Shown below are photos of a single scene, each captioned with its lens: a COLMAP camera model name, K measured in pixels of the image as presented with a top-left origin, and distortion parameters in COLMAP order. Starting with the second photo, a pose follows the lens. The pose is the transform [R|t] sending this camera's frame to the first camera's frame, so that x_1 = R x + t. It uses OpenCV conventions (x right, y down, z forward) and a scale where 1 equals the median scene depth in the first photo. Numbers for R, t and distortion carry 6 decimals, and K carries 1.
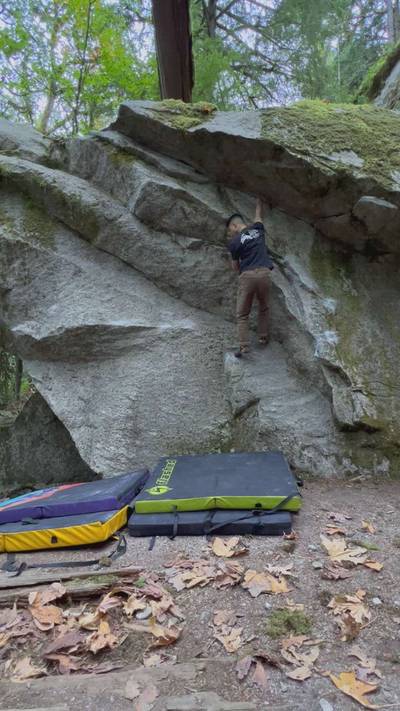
lens RADIAL K [[327.2, 0, 202.0], [0, 327.2, 352.9], [0, 0, 1]] dist [-0.000136, -0.000042]
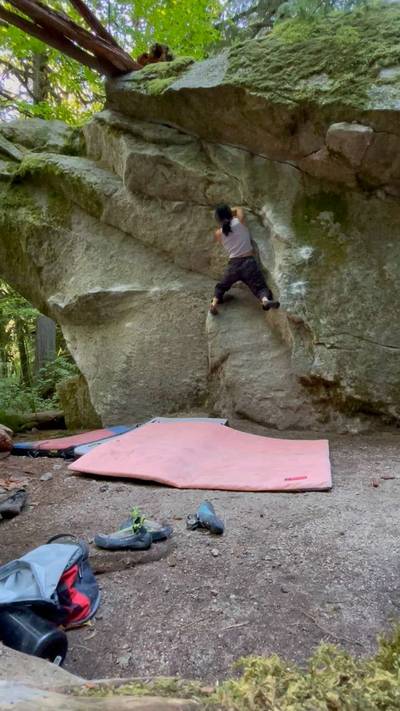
lens RADIAL K [[333.2, 0, 200.7], [0, 333.2, 356.1], [0, 0, 1]] dist [-0.001032, -0.000338]
pose [[0.947006, -0.001166, -0.321214, 0.387128], [0.031274, 0.995577, 0.088586, 0.046770], [0.319690, -0.093937, 0.942854, -0.018377]]
